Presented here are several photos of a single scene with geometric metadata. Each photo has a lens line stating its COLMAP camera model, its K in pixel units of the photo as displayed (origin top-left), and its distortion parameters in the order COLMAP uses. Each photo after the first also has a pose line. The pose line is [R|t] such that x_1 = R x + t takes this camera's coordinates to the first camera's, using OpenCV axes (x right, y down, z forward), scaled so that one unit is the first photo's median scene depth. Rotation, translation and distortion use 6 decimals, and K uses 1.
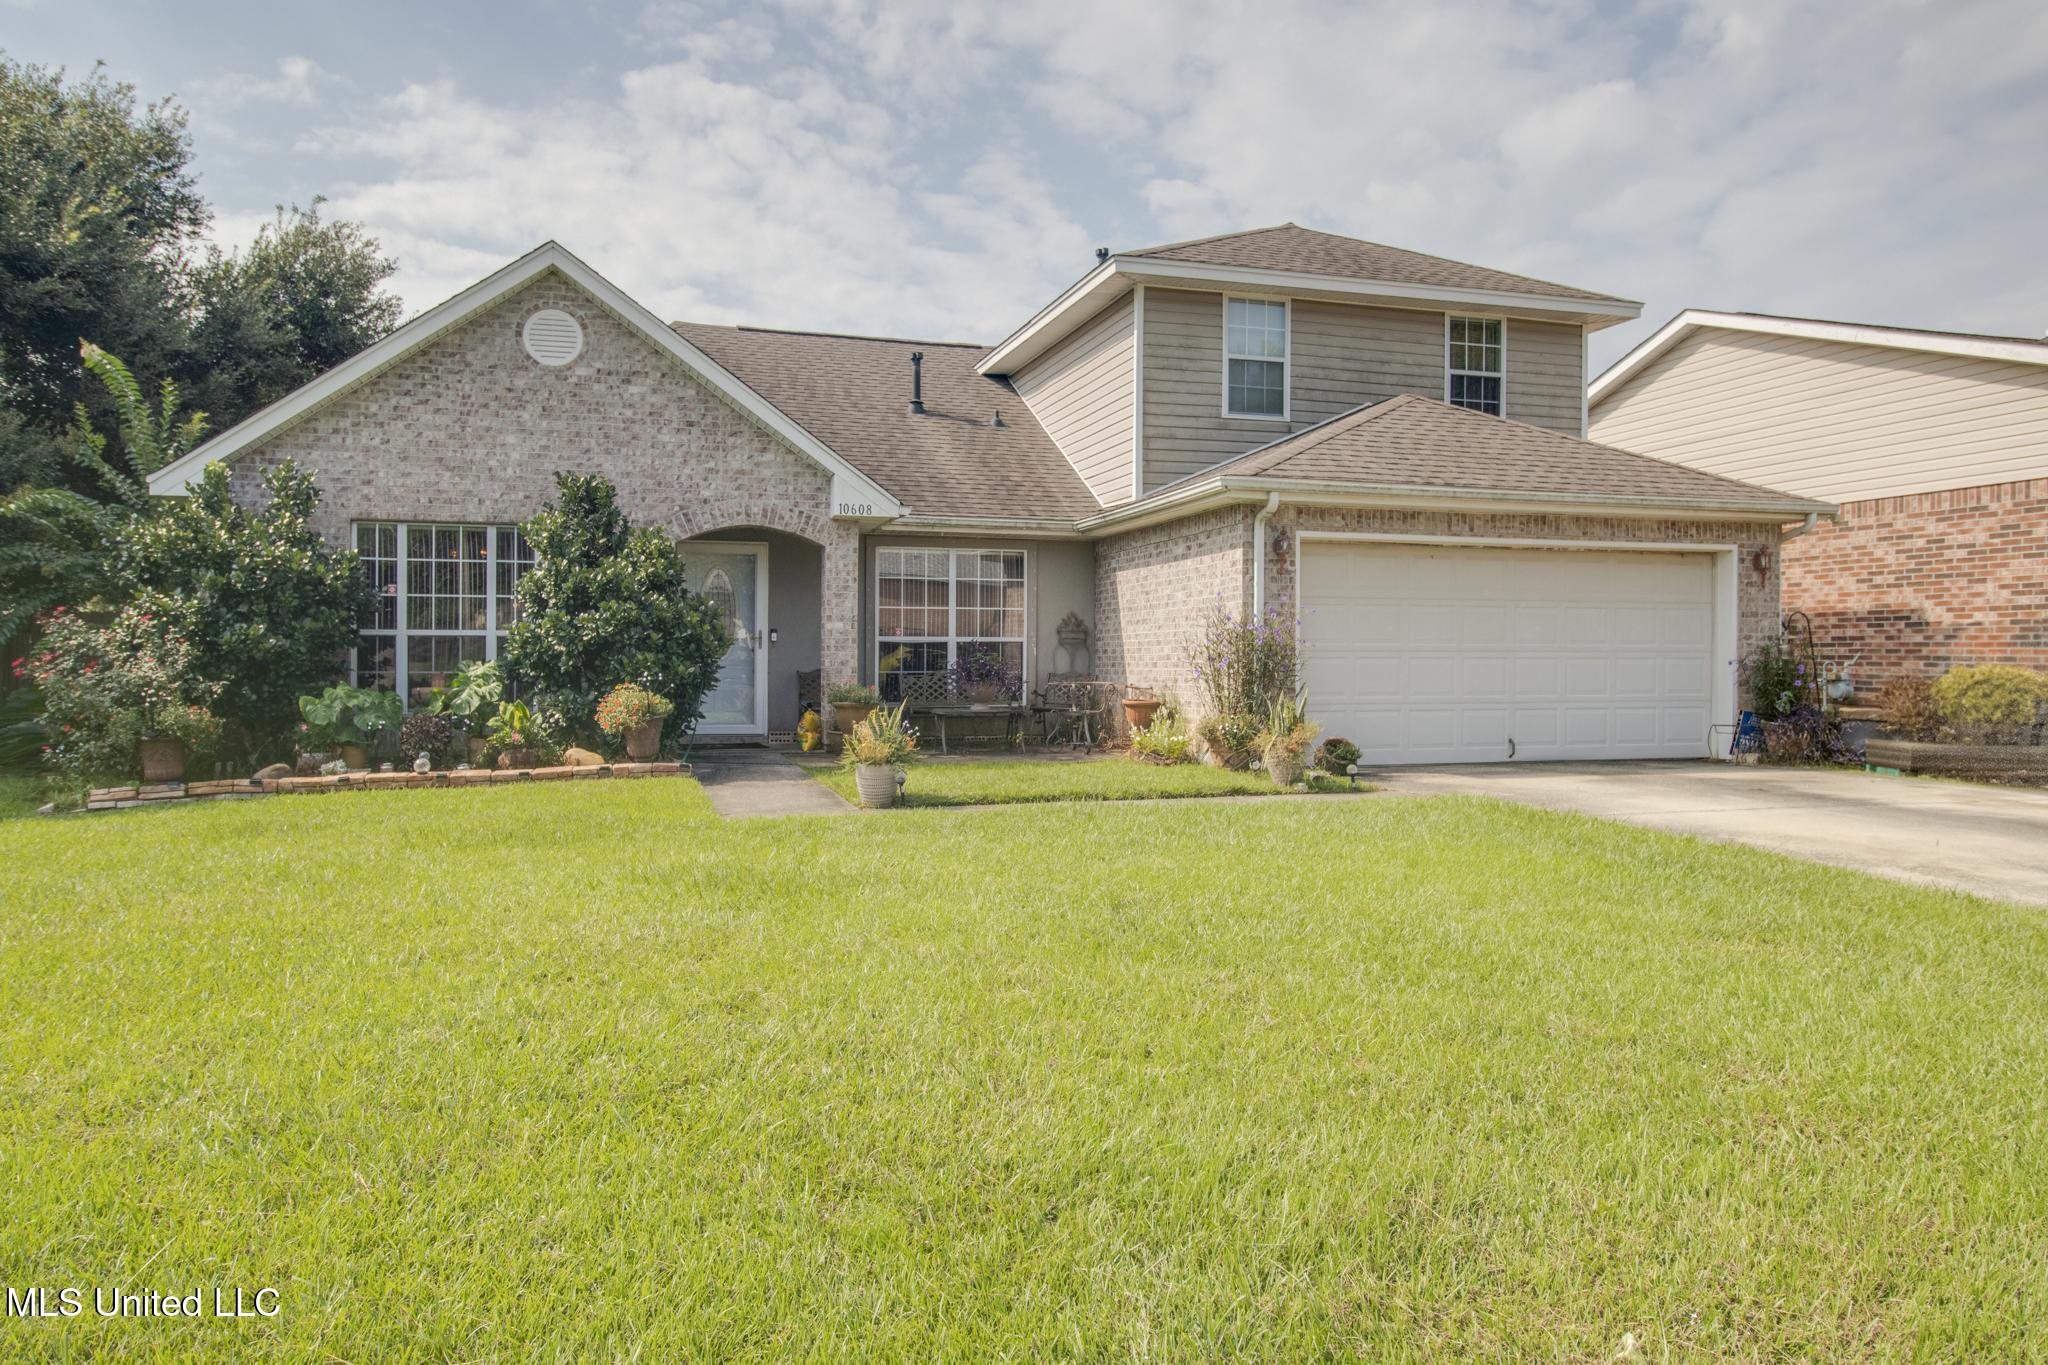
lens RADIAL K [[1403.7, 0, 1022.8], [0, 1403.7, 707.5], [0, 0, 1]] dist [0.006744, -0.001342]
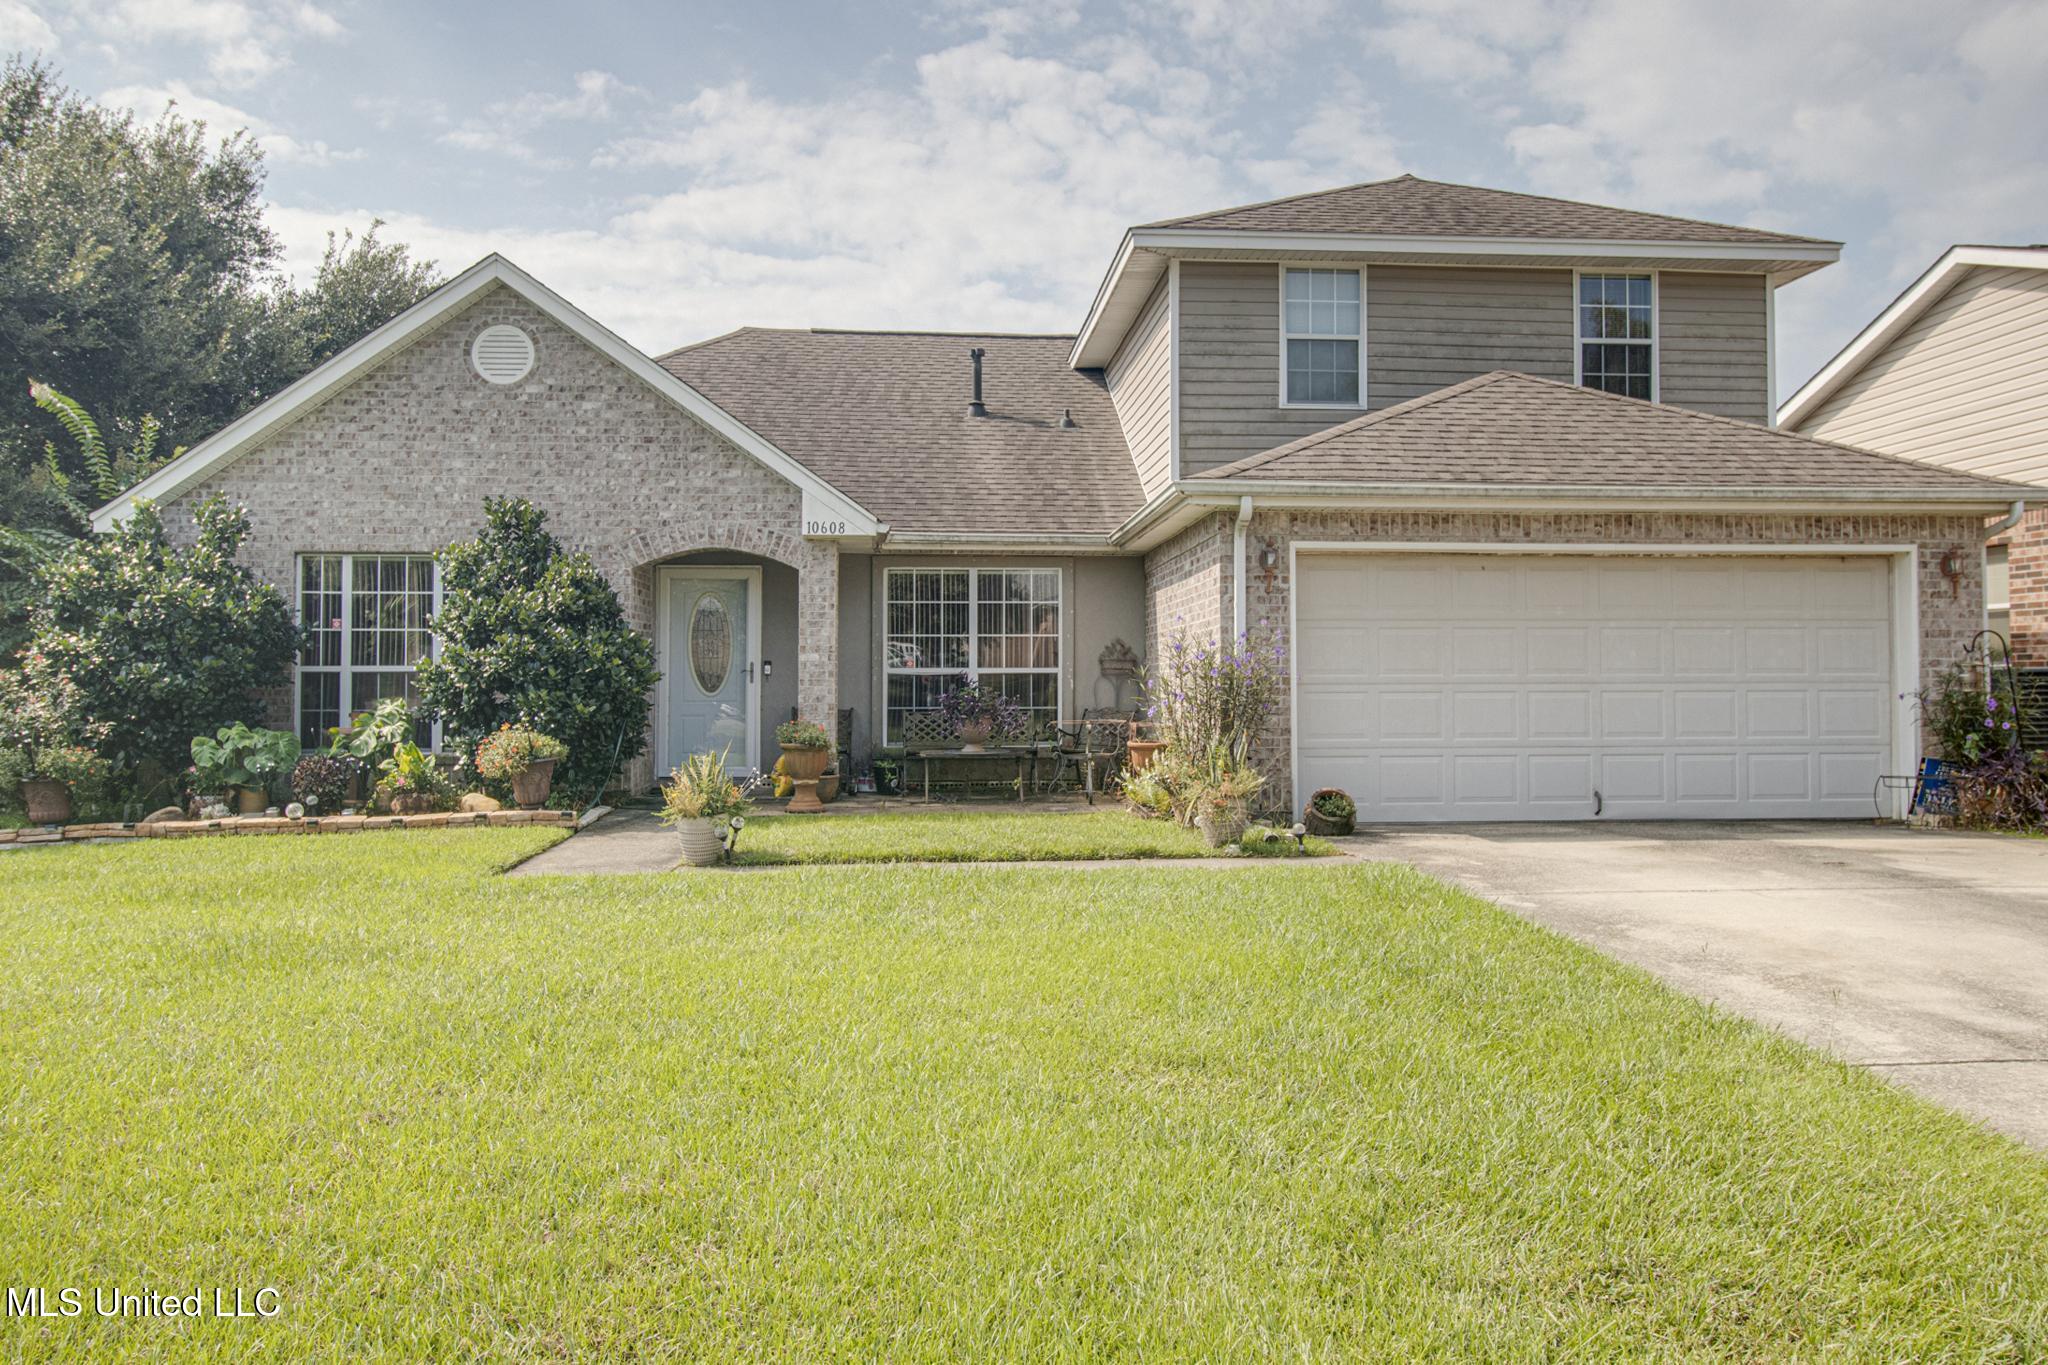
lens RADIAL K [[1588.7, 0, 1024.0], [0, 1588.7, 682.5], [0, 0, 1]] dist [0.007998, 0.000797]
pose [[0.977673, -0.004456, -0.210086, 0.219261], [-0.003246, 0.999335, -0.036306, -0.006062], [0.210109, 0.036177, 0.977008, 0.039200]]
